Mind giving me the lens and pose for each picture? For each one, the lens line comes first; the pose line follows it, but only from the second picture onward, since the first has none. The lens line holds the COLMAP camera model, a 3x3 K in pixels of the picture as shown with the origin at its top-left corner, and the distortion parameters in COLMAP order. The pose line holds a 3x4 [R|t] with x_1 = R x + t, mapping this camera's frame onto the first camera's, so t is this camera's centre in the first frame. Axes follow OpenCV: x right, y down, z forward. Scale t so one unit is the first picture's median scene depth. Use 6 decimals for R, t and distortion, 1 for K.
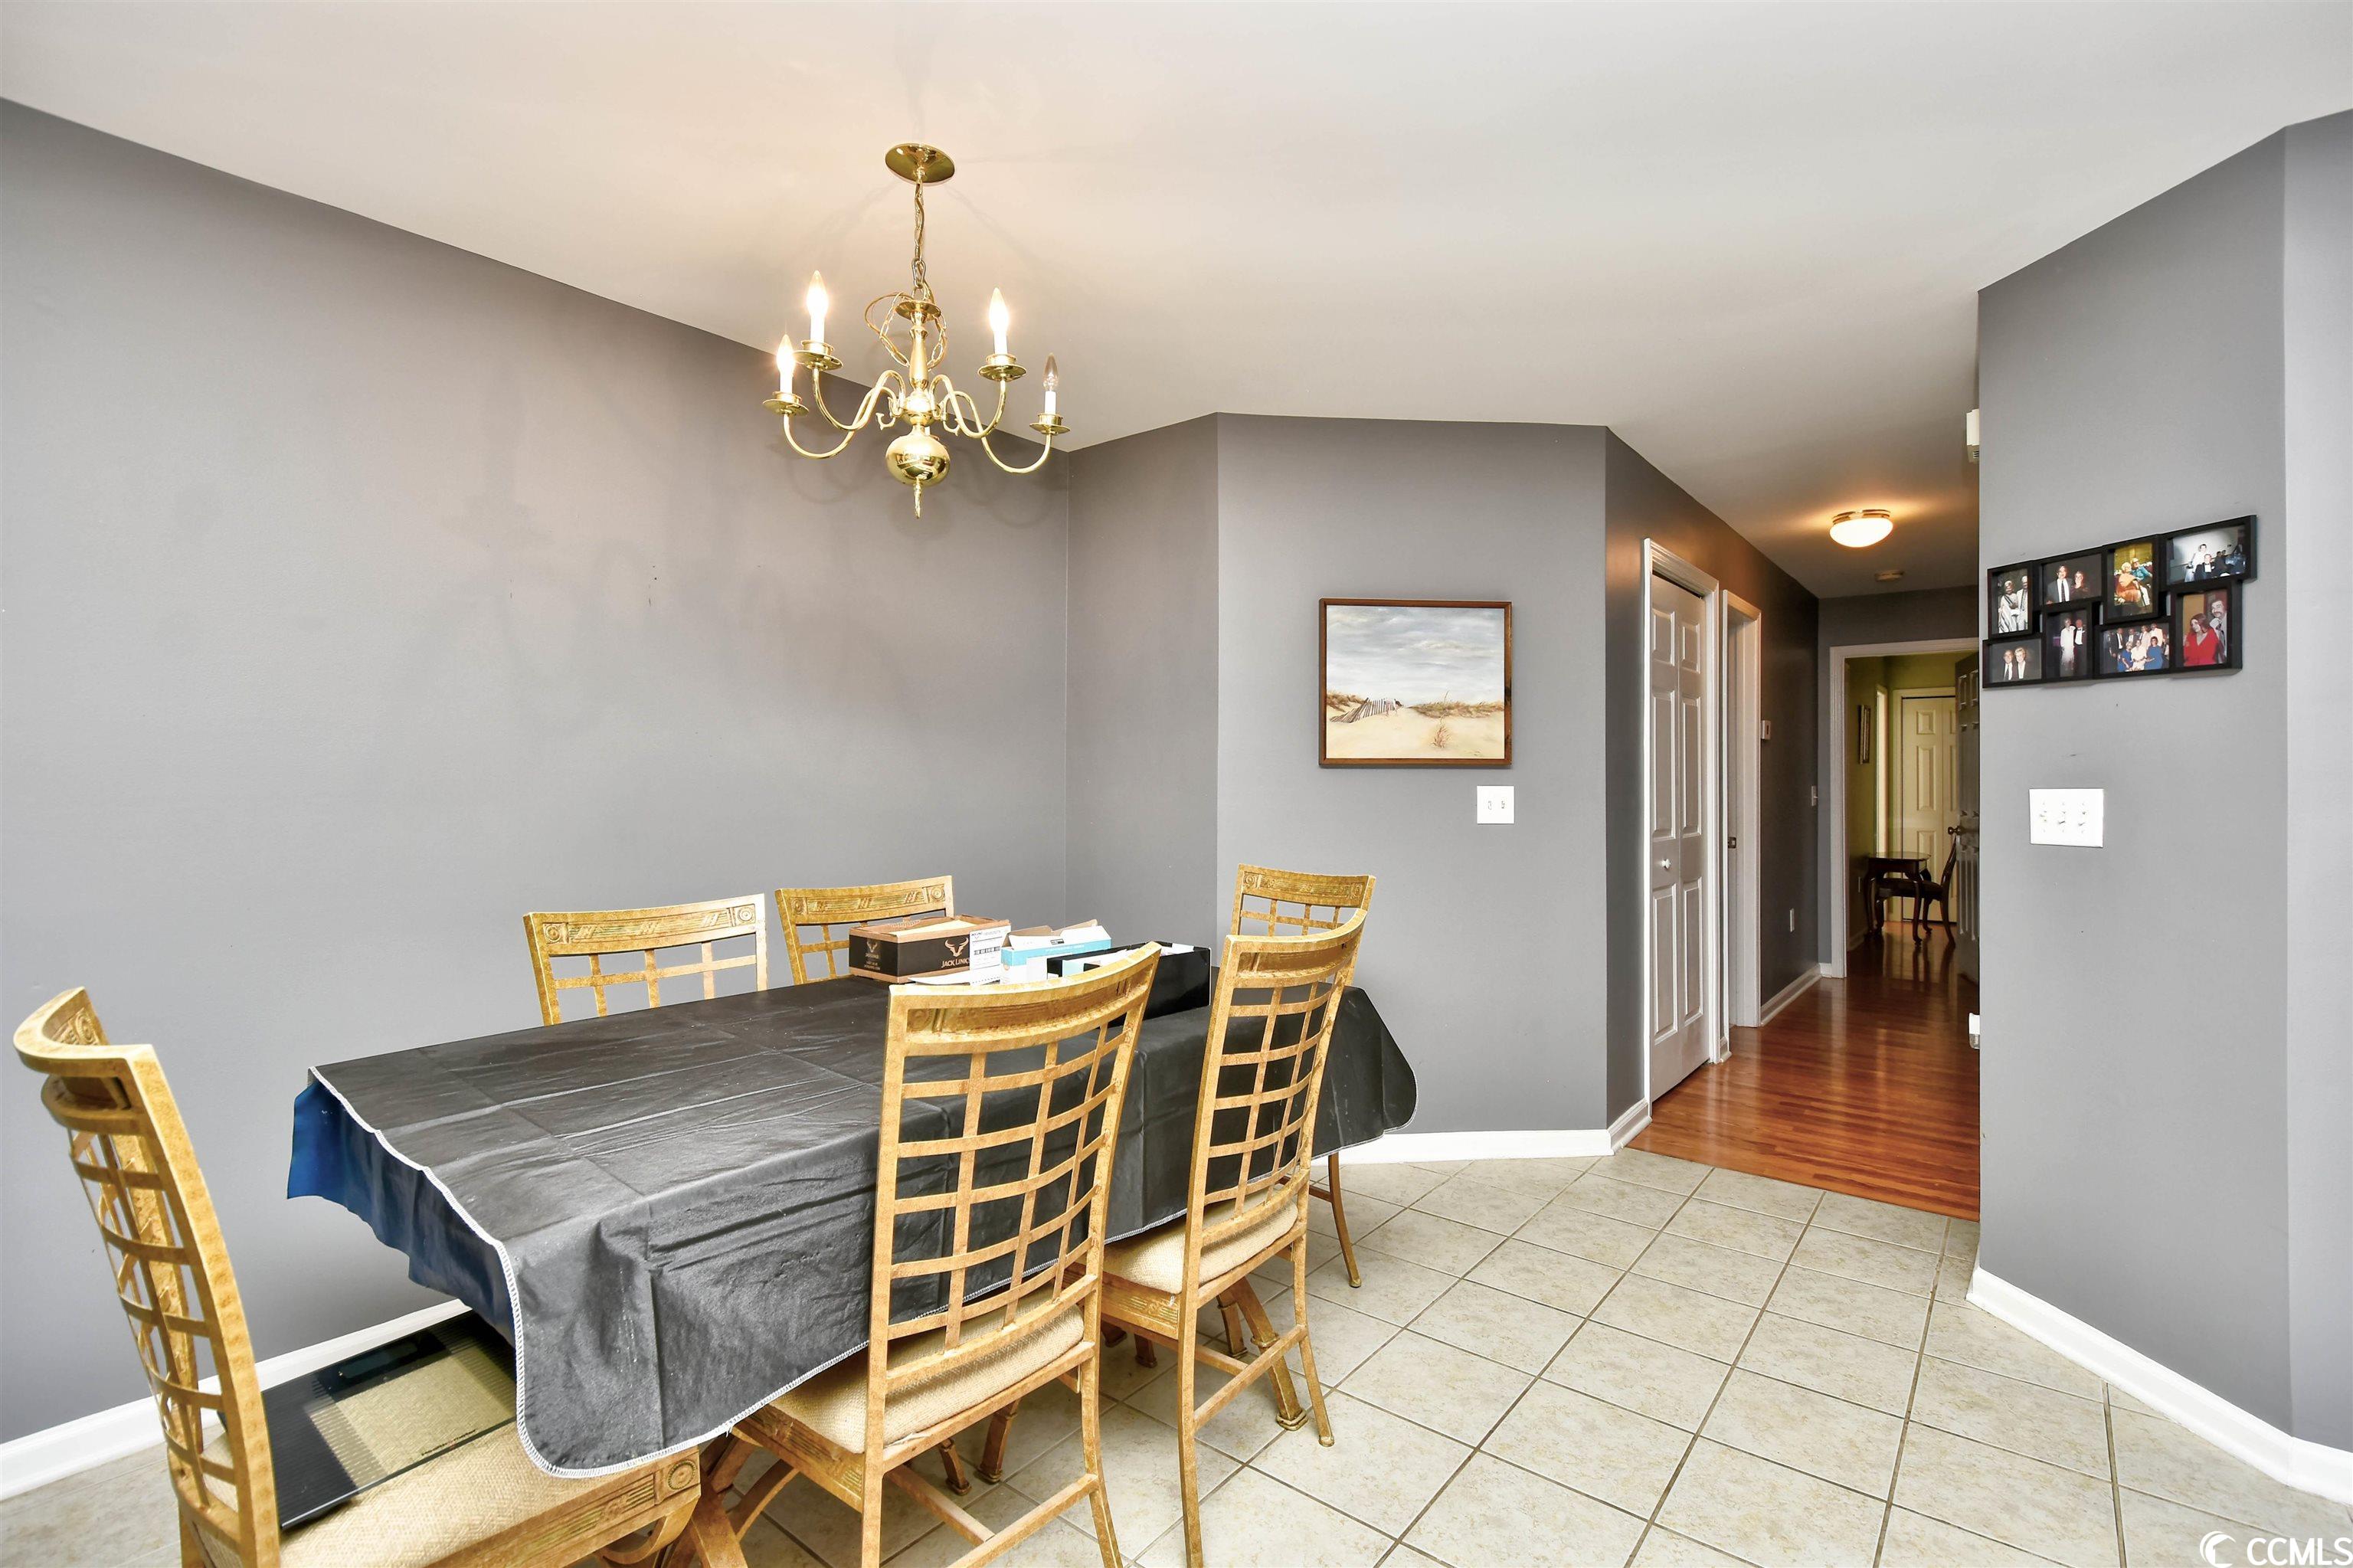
lens RADIAL K [[1041.7, 0, 1190.5], [0, 1041.7, 790.4], [0, 0, 1]] dist [0.004815, -0.005604]
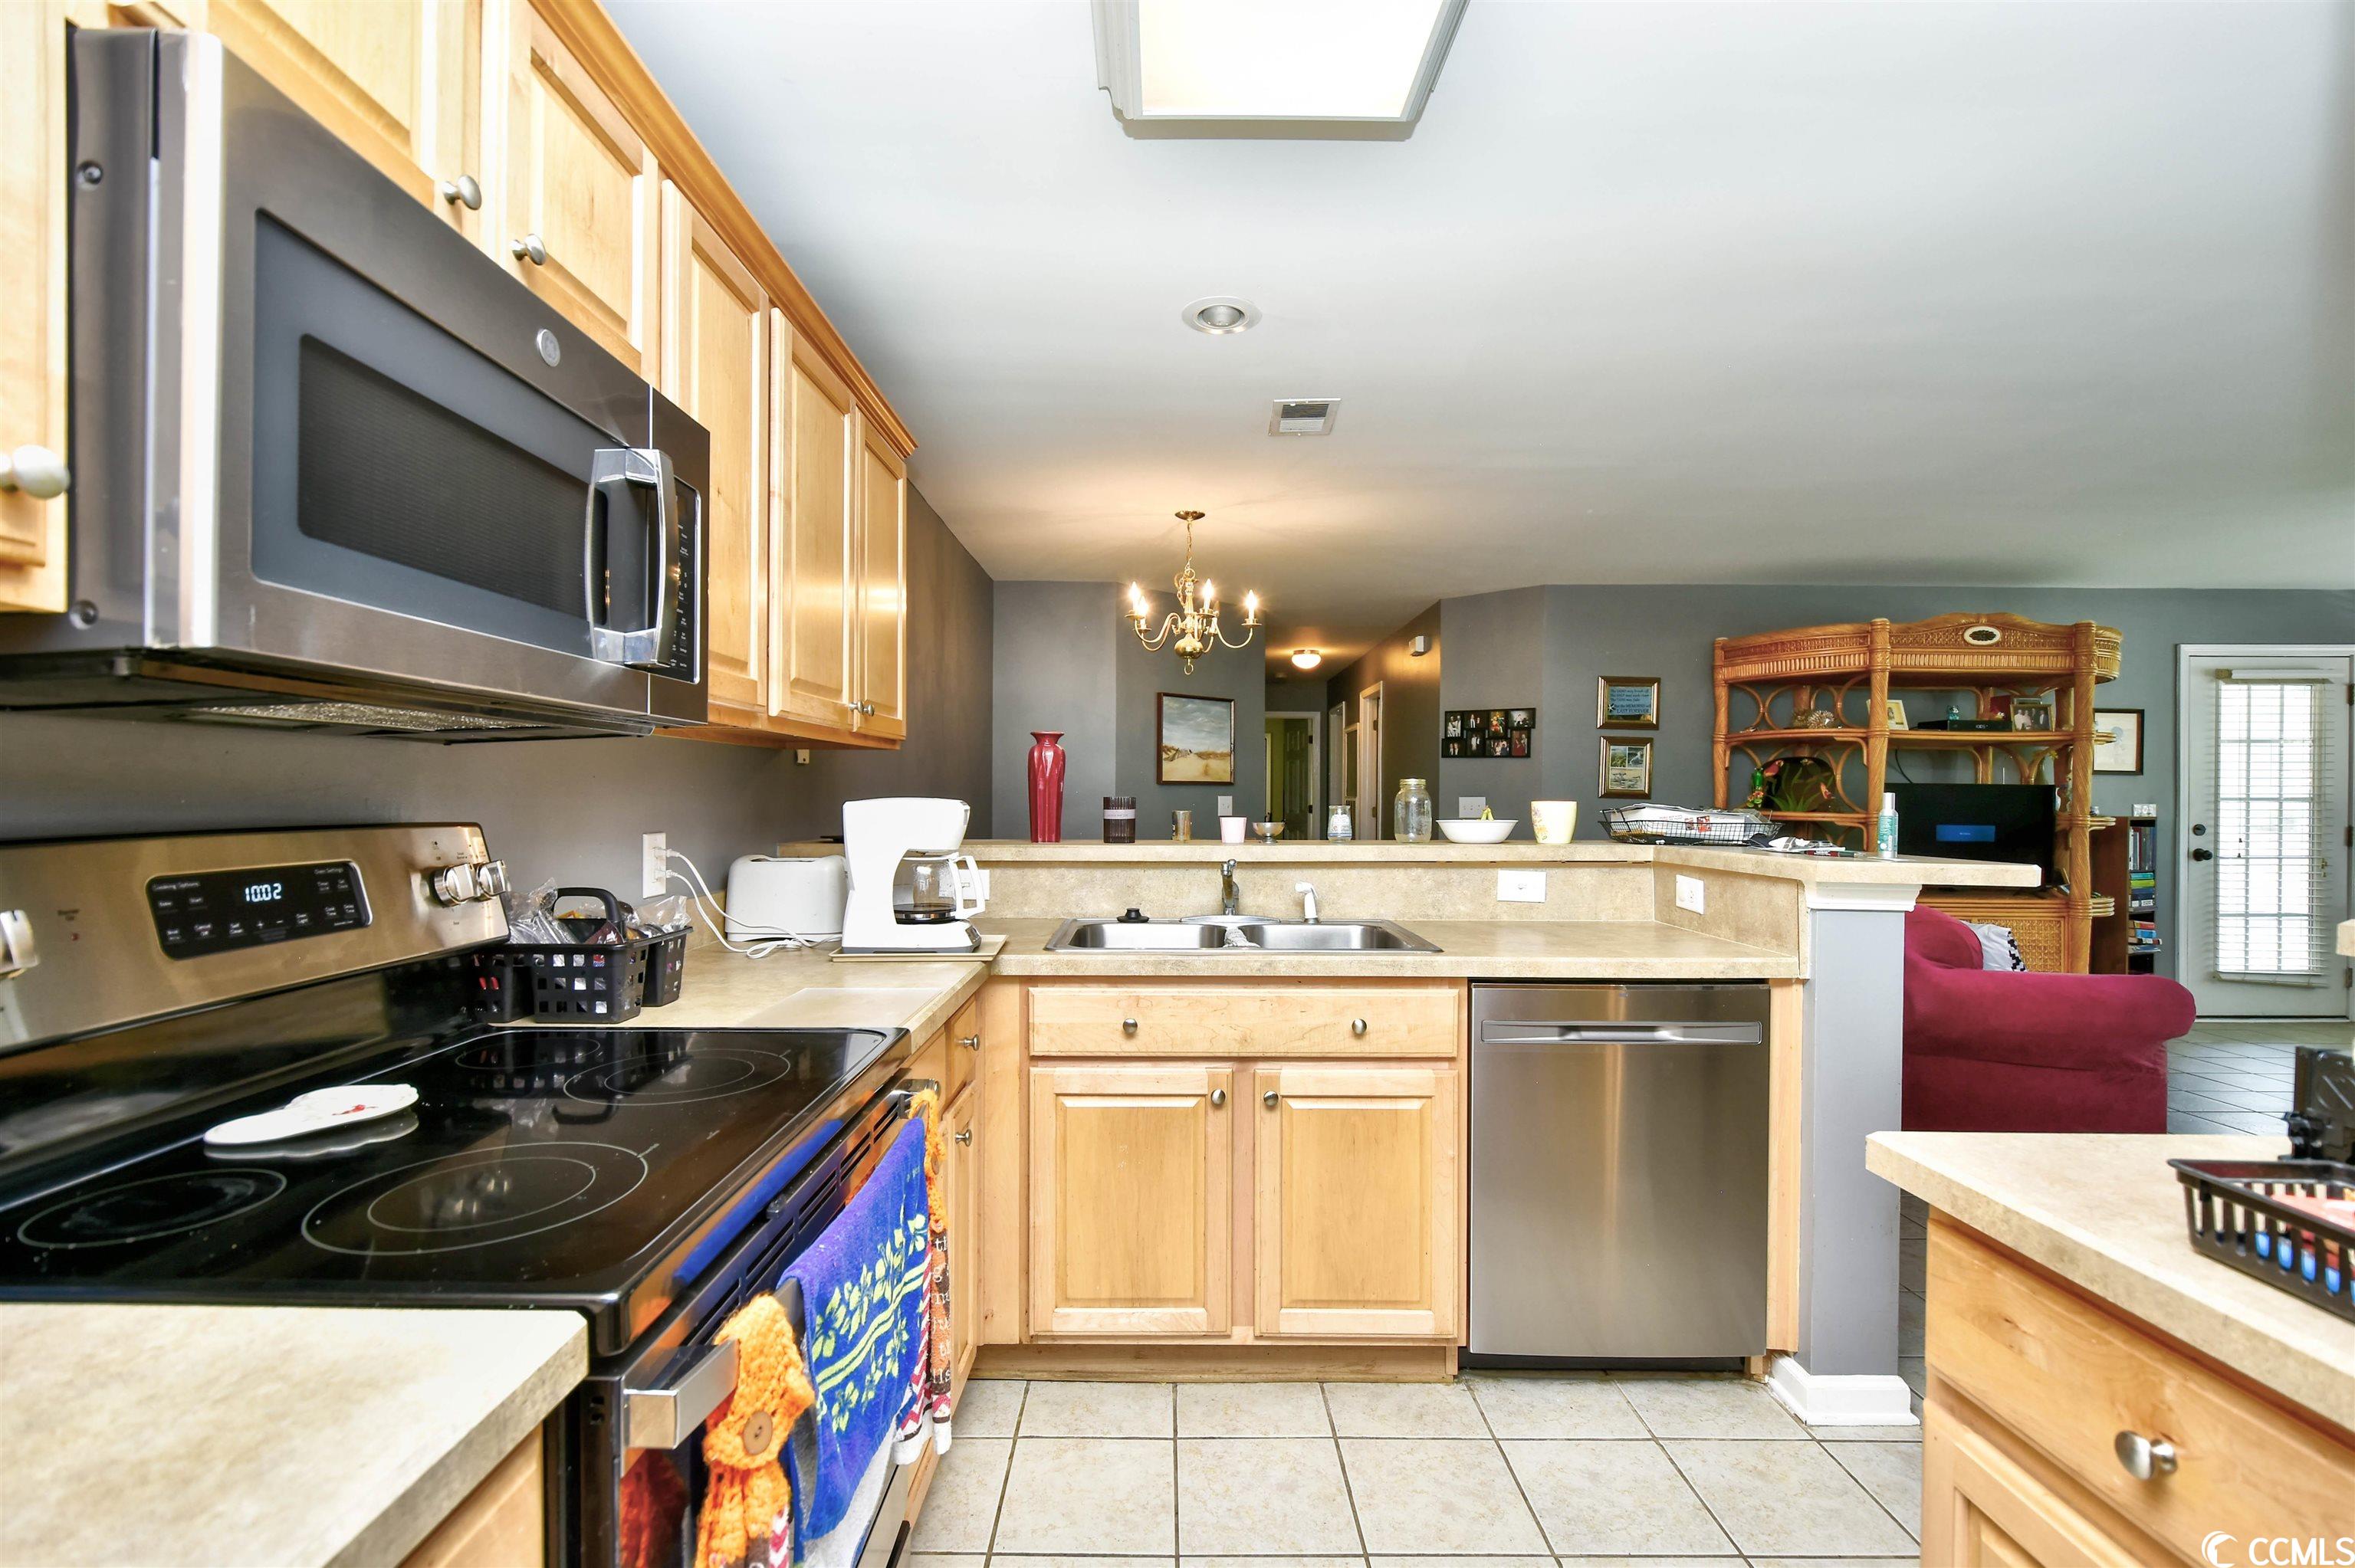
lens RADIAL K [[1042.4, 0, 1154.6], [0, 1042.4, 798.7], [0, 0, 1]] dist [0.004815, -0.005604]
pose [[0.786370, -0.002311, 0.617751, -1.136590], [0.004386, 0.999989, -0.001842, 0.003725], [-0.617740, 0.004158, 0.786371, -0.472890]]
